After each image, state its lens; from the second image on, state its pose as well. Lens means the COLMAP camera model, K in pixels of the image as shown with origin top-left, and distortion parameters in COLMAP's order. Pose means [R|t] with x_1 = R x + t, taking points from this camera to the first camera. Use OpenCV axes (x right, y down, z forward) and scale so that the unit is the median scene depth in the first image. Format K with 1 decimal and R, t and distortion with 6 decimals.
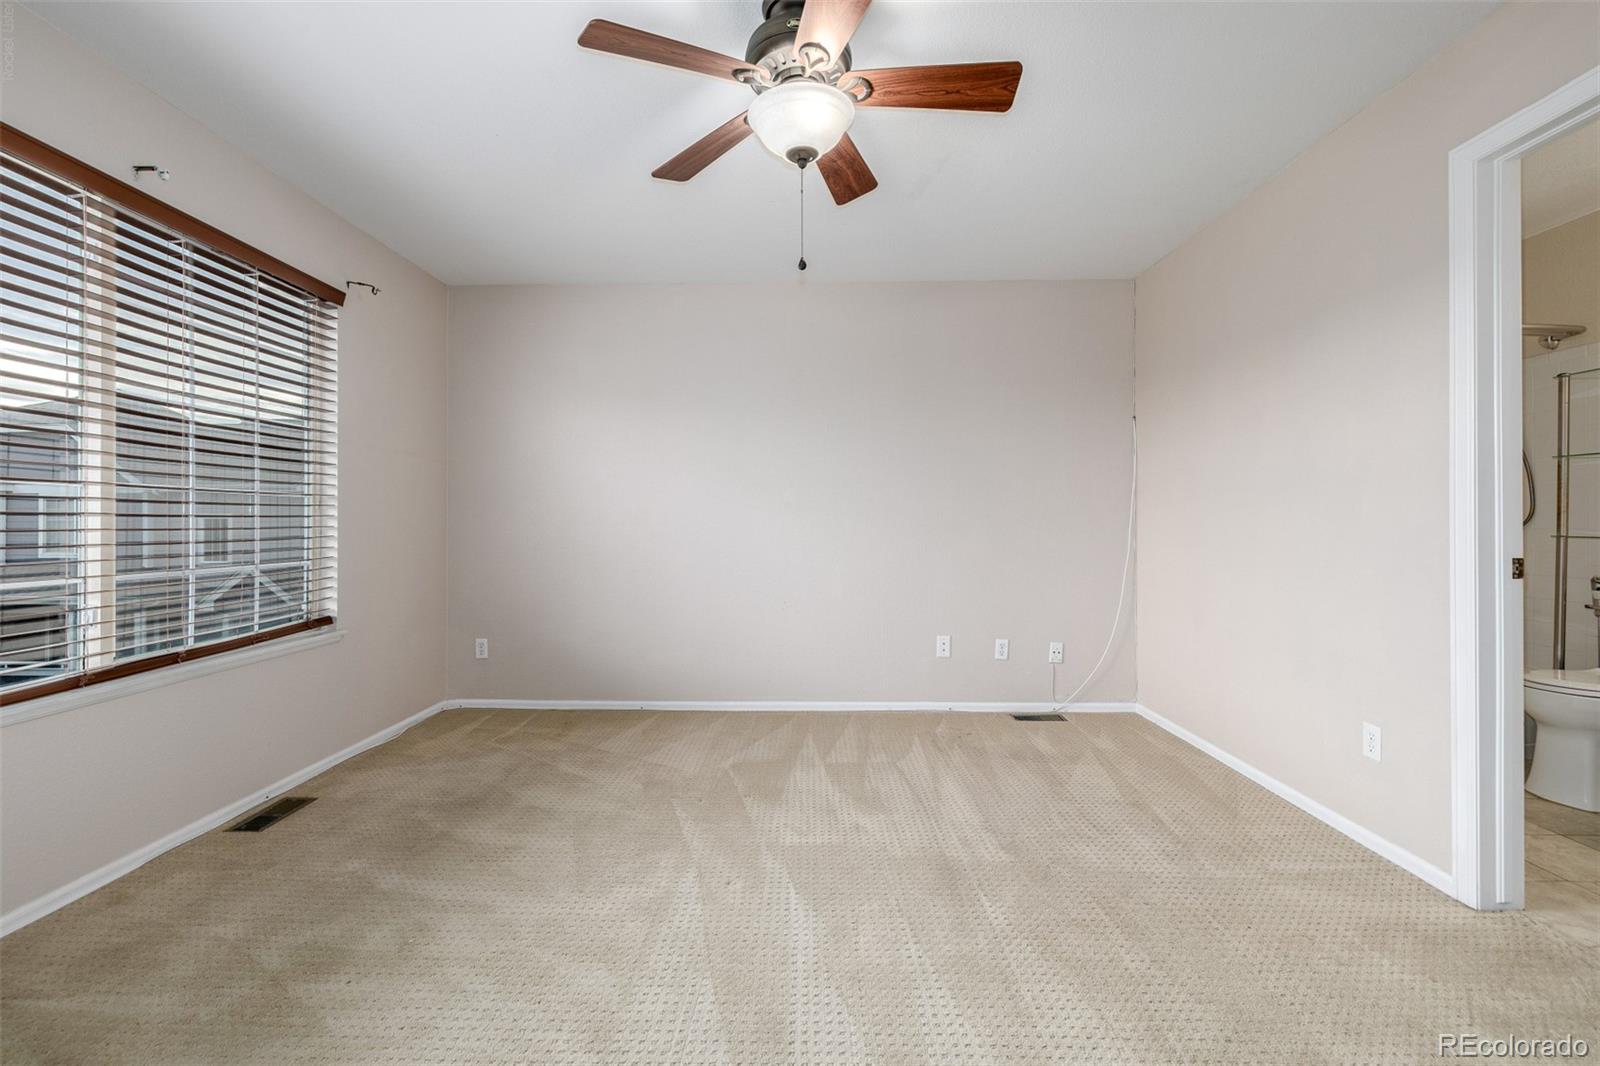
lens RADIAL K [[680.0, 0, 794.9], [0, 680.0, 522.7], [0, 0, 1]] dist [0.004669, -0.000955]
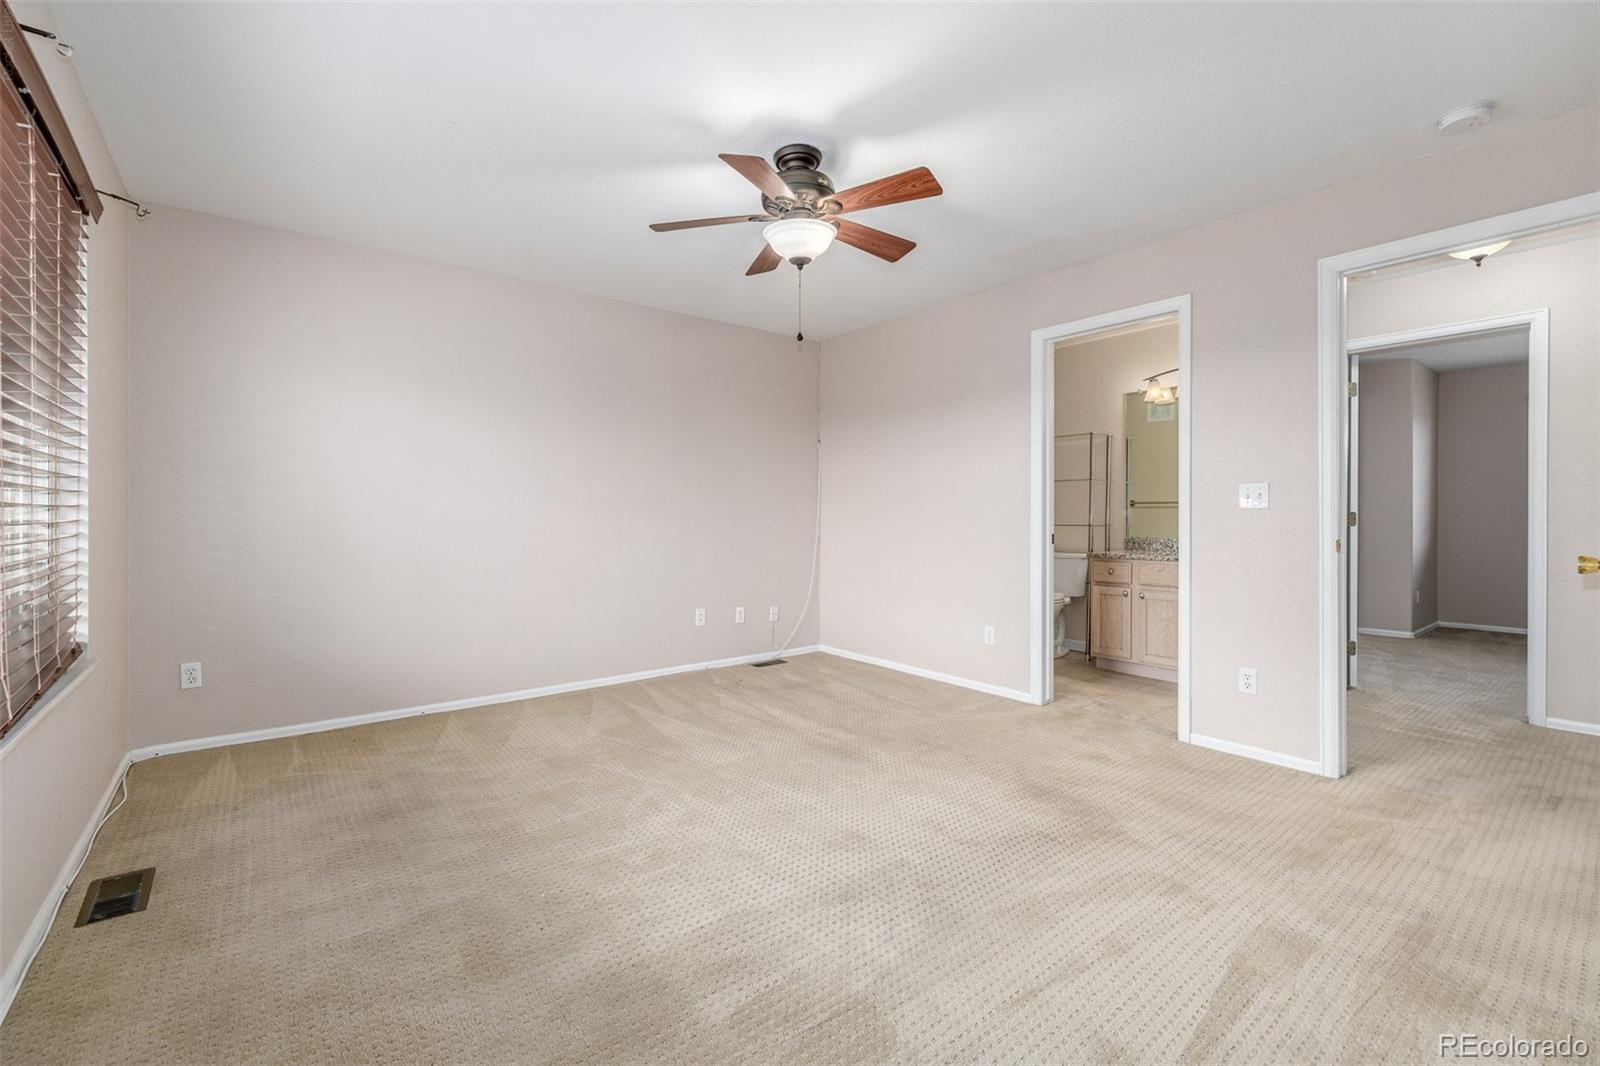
lens RADIAL K [[680.0, 0, 795.1], [0, 680.0, 522.1], [0, 0, 1]] dist [0.004669, -0.000955]
pose [[0.769599, -0.003462, 0.638518, -0.578886], [-0.002946, 0.999955, 0.008973, -0.001280], [-0.638520, -0.008786, 0.769555, -0.065052]]
